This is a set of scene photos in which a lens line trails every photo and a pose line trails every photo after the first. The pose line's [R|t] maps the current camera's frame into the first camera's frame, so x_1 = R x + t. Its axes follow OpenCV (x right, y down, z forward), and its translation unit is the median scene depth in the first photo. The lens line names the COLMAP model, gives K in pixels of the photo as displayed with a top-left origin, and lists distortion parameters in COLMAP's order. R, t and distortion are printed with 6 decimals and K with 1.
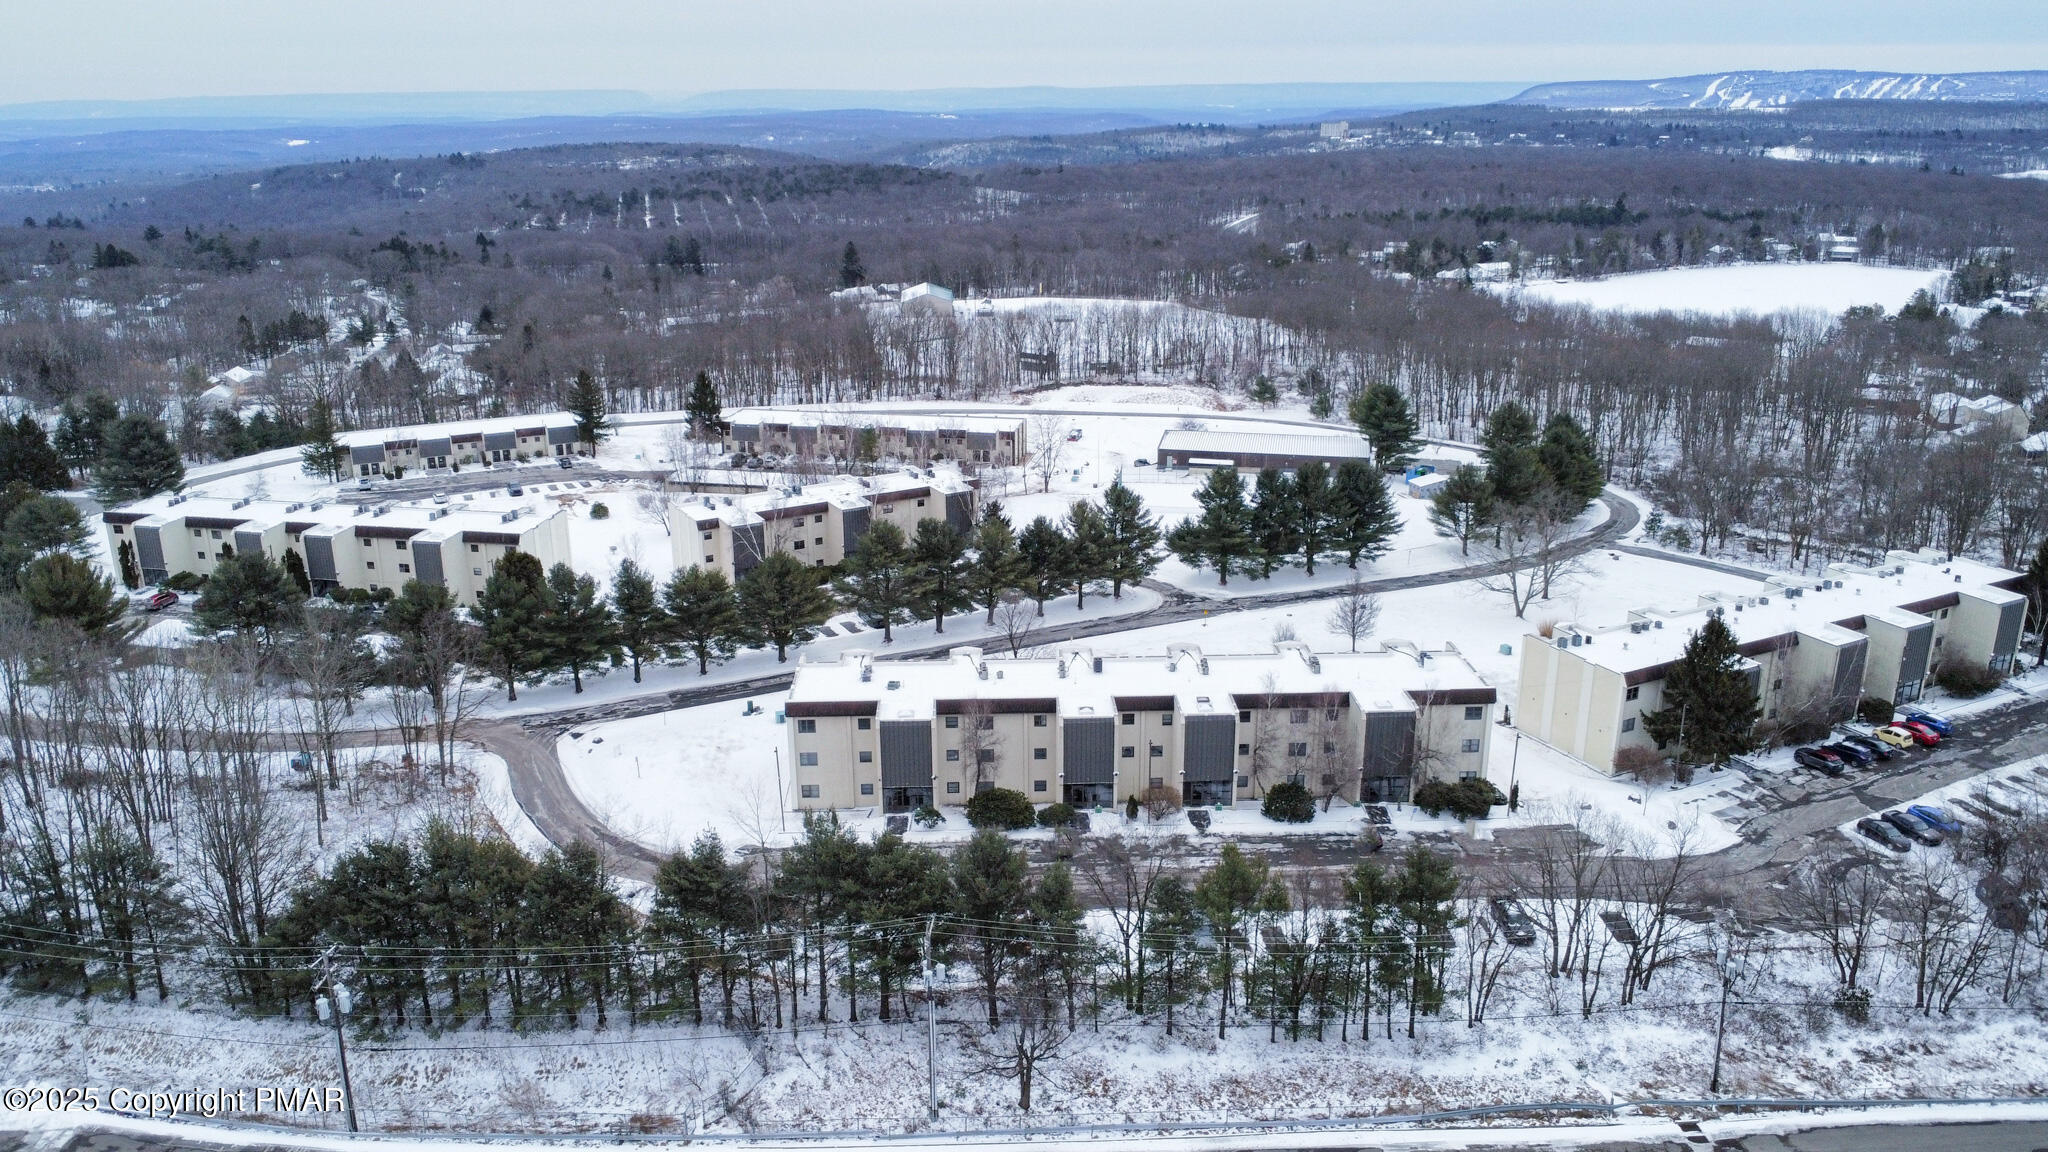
lens RADIAL K [[1516.9, 0, 1029.5], [0, 1516.9, 581.6], [0, 0, 1]] dist [-0.027389, -0.019492]
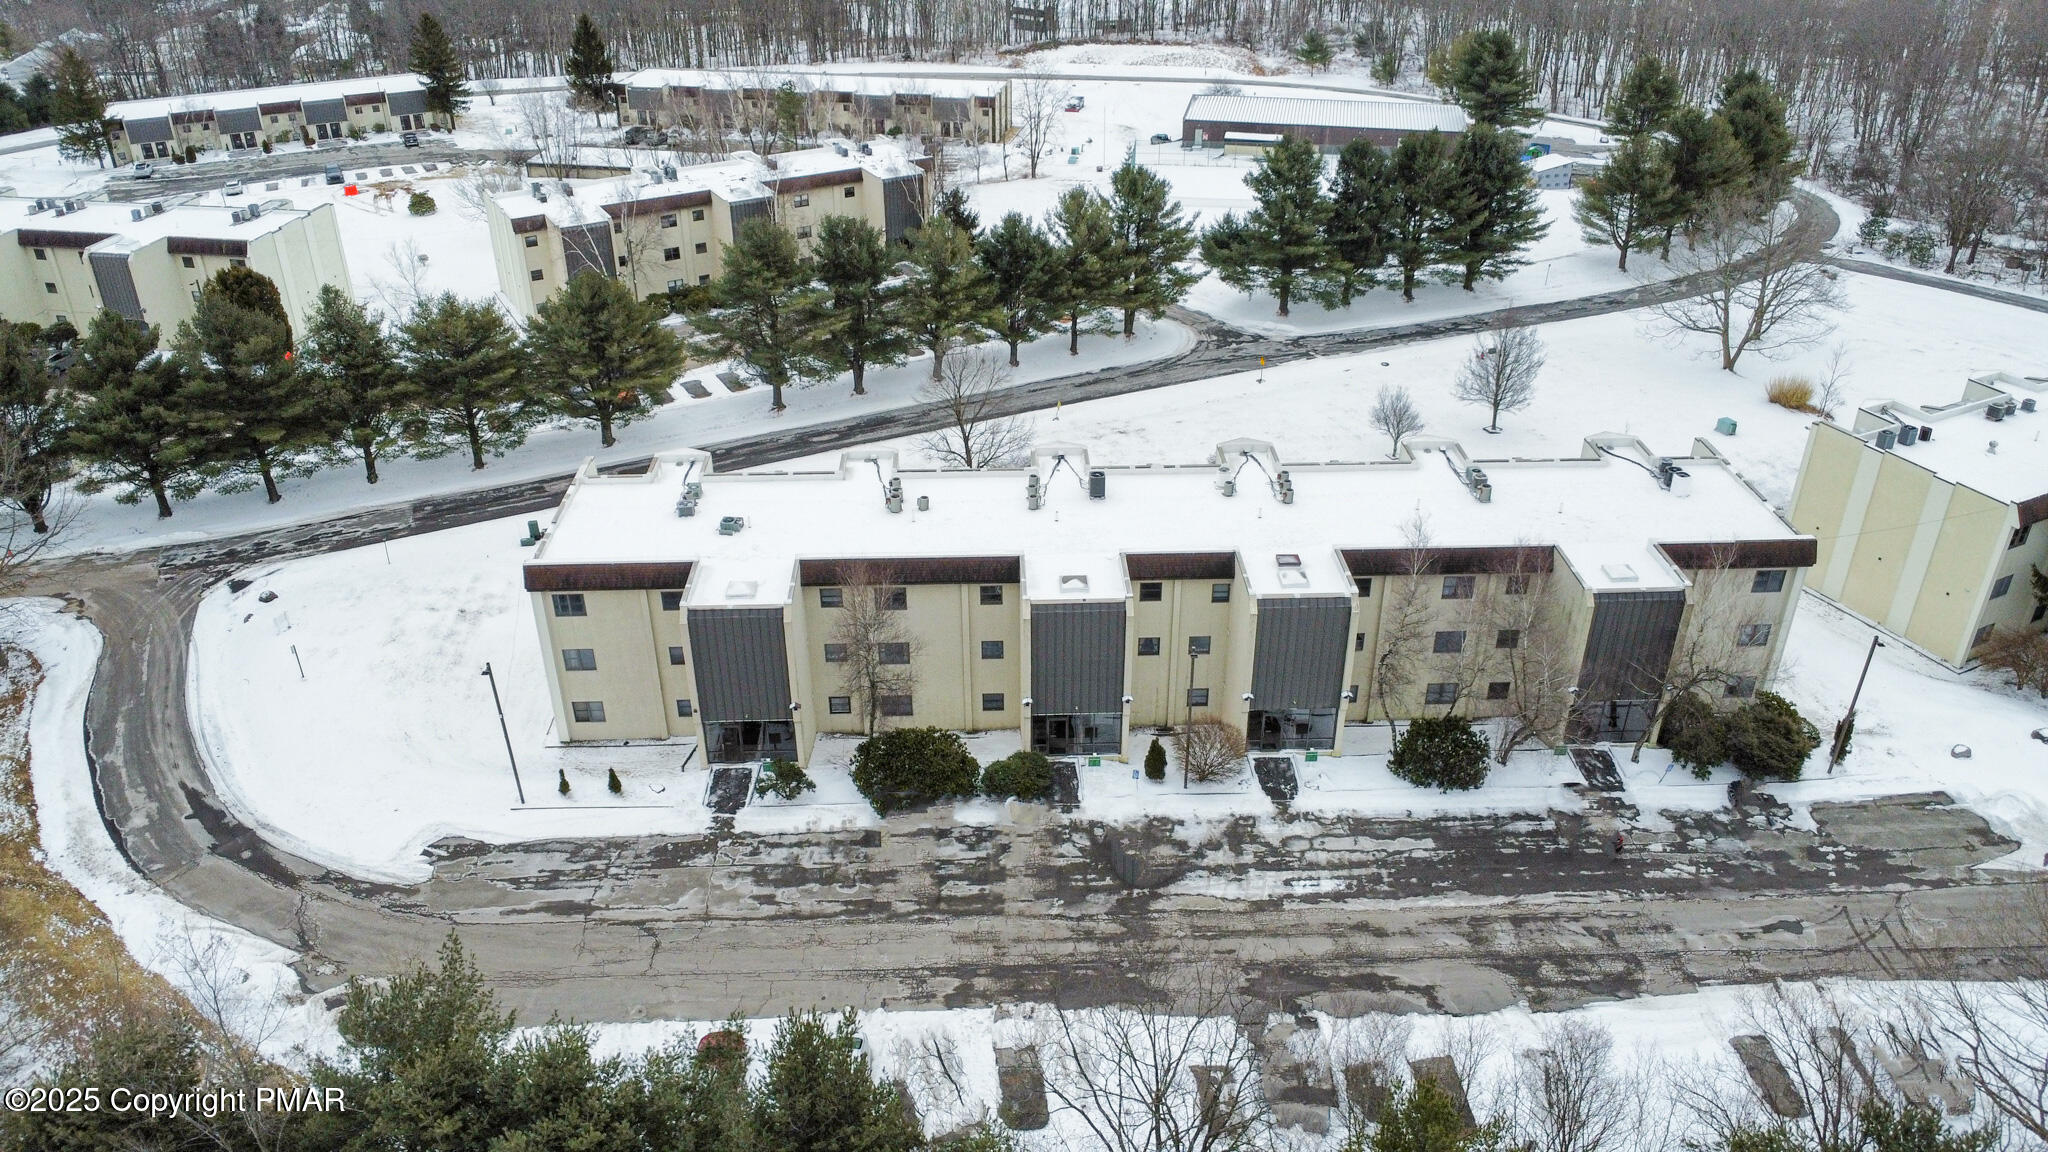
lens RADIAL K [[1516.9, 0, 1024.0], [0, 1516.9, 574.0], [0, 0, 1]] dist [-0.027389, -0.019492]
pose [[0.999978, 0.003050, -0.005870, 0.018950], [-0.001860, 0.981187, 0.193049, -0.019334], [0.006349, -0.193034, 0.981172, 0.392847]]
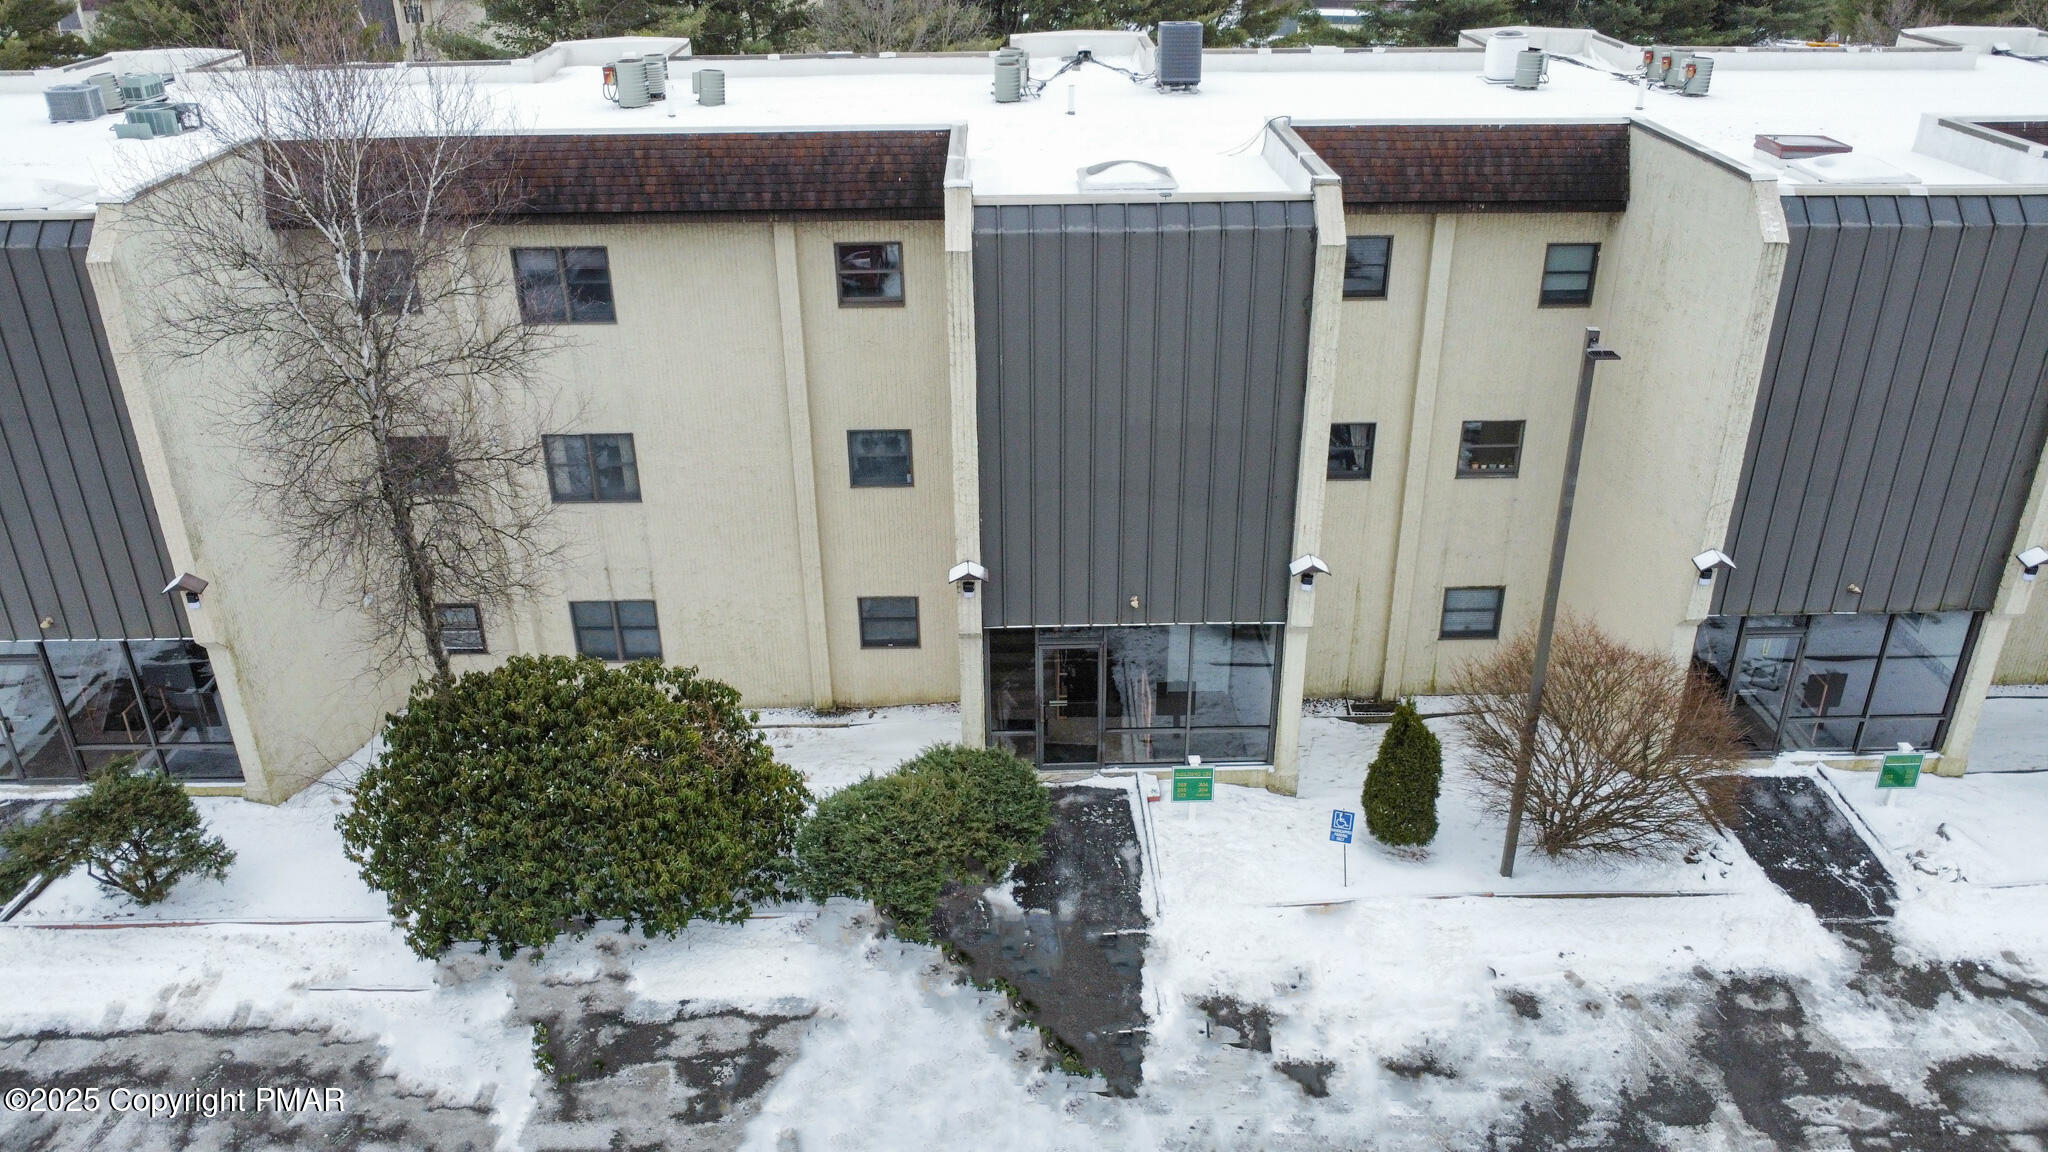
lens RADIAL K [[1516.9, 0, 1021.9], [0, 1516.9, 566.8], [0, 0, 1]] dist [-0.027389, -0.019492]
pose [[0.999771, 0.005942, -0.020565, 0.024892], [-0.003051, 0.990447, 0.137863, 0.087017], [0.021187, -0.137768, 0.990238, 0.700152]]
